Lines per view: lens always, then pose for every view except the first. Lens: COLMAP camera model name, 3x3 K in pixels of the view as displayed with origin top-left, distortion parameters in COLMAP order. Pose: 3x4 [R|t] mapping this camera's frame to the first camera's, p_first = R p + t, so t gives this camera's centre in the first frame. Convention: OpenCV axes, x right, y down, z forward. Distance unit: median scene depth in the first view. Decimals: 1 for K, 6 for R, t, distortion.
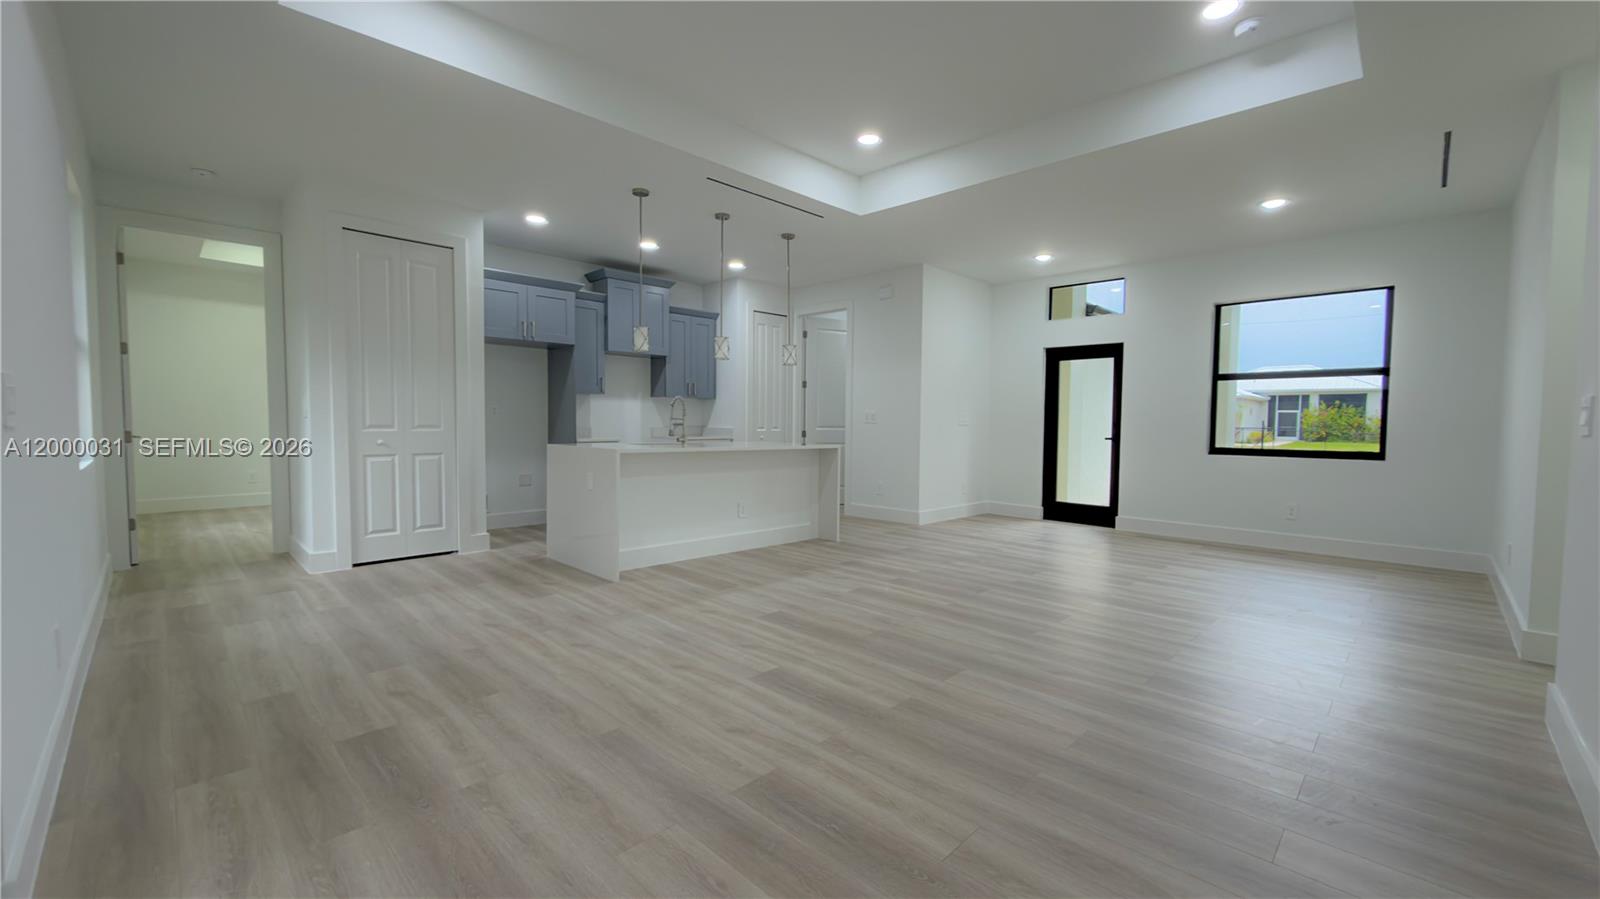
lens RADIAL K [[637.7, 0, 803.7], [0, 637.7, 449.8], [0, 0, 1]] dist [-0.000087, -0.000392]
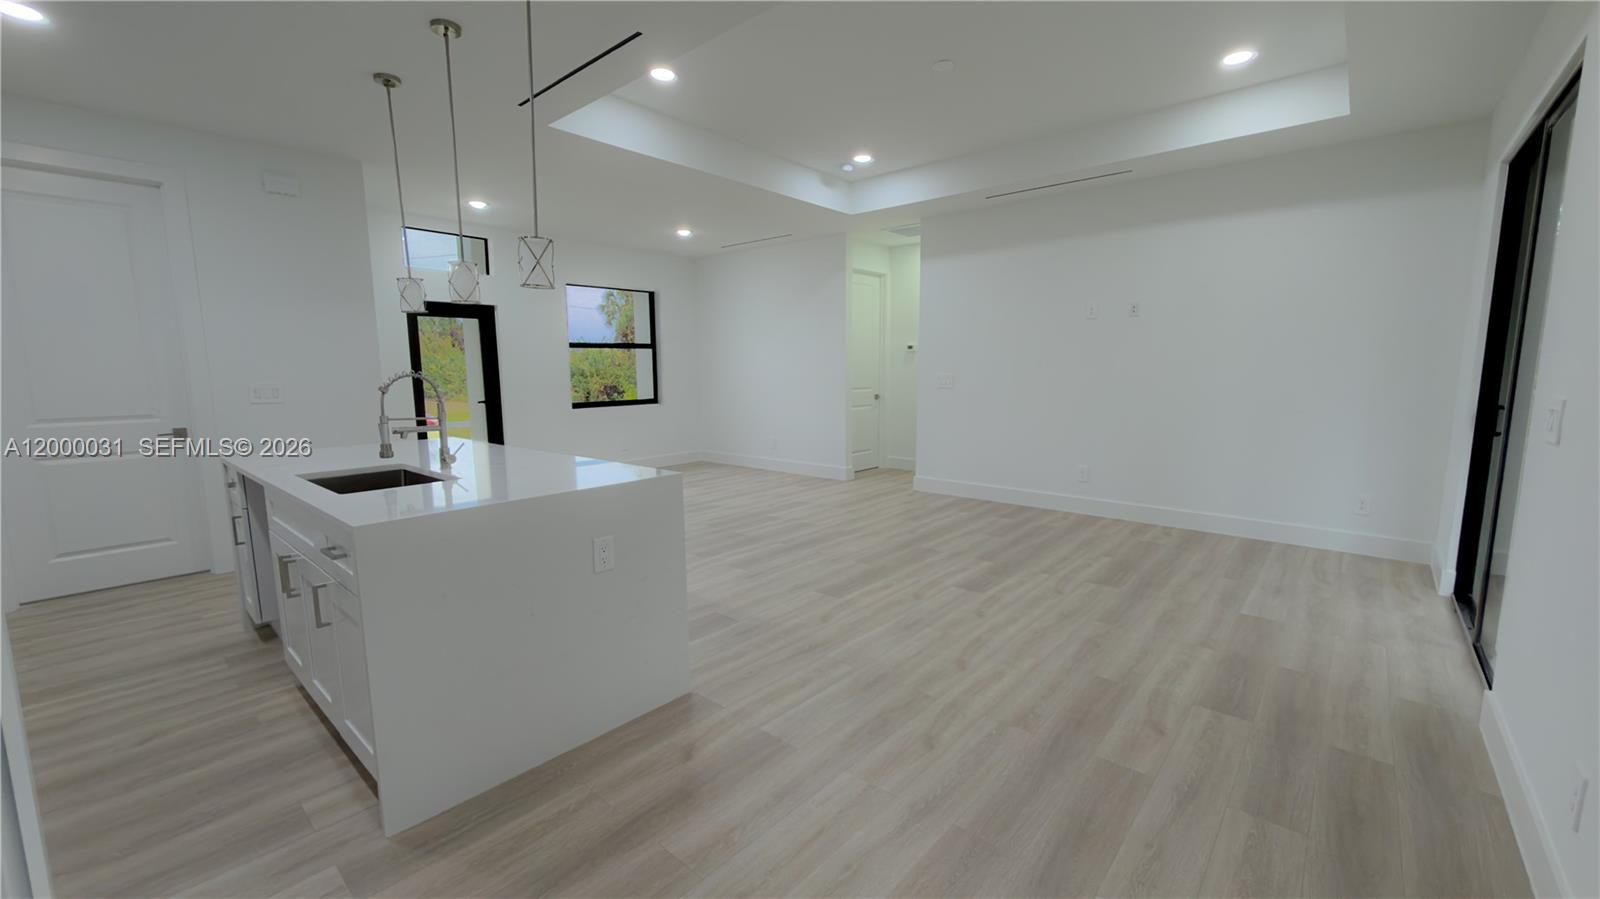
lens RADIAL K [[637.7, 0, 803.7], [0, 637.7, 449.8], [0, 0, 1]] dist [-0.000087, -0.000392]
pose [[-0.057453, -0.141685, 0.988243, -0.946618], [0.052219, 0.988097, 0.144700, -0.108844], [-0.996982, 0.059919, -0.049370, 0.996161]]
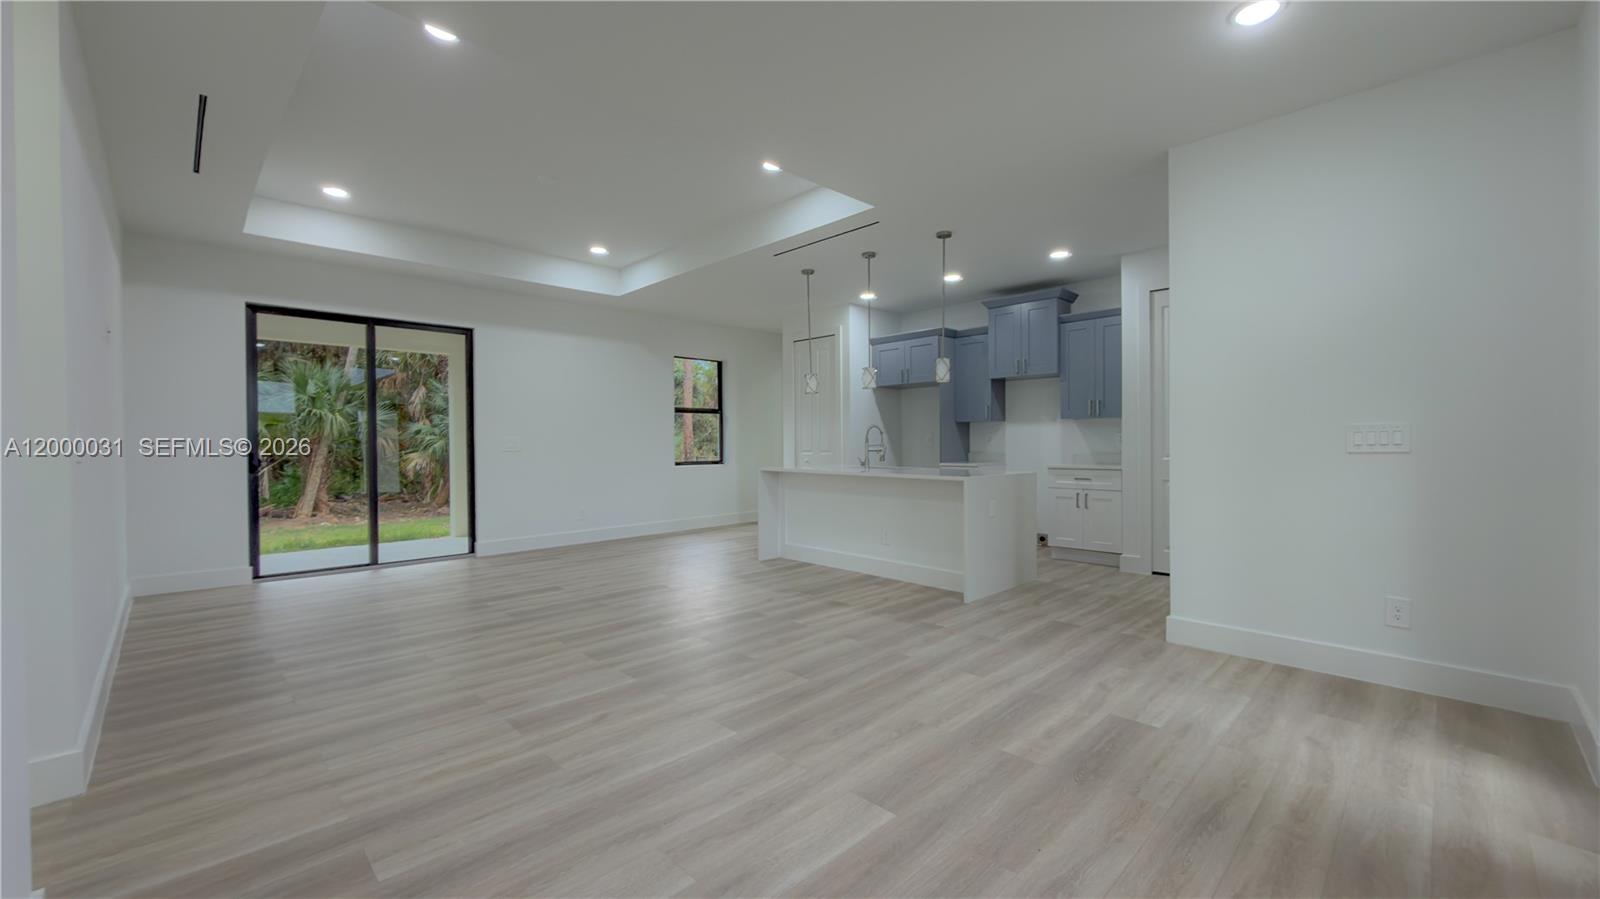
lens RADIAL K [[637.7, 0, 803.7], [0, 637.7, 449.8], [0, 0, 1]] dist [-0.000087, -0.000392]
pose [[-0.014294, -0.001716, -0.999896, 1.237584], [-0.040984, 0.999159, -0.001129, -0.046379], [0.999058, 0.040964, -0.014352, 1.220436]]
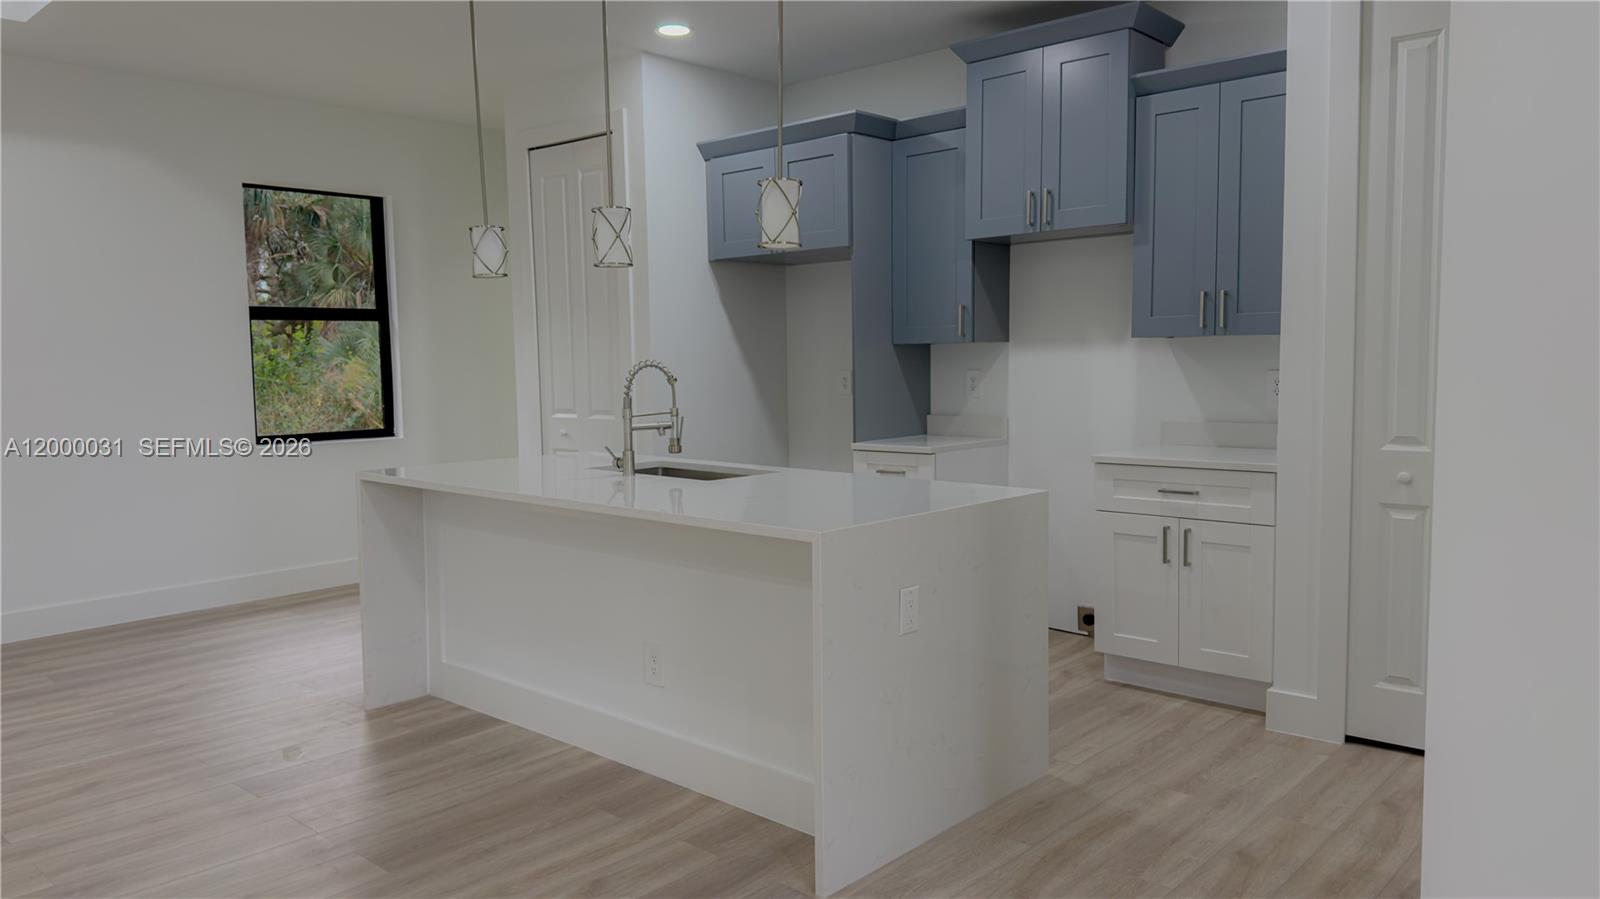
lens RADIAL K [[1108.7, 0, 803.1], [0, 1108.7, 458.1], [0, 0, 1]] dist [0.108418, -0.187115]
pose [[0.048922, 0.079090, -0.995666, 0.751978], [-0.032675, 0.996453, 0.077547, -0.108487], [0.998268, 0.028740, 0.051332, 1.451956]]
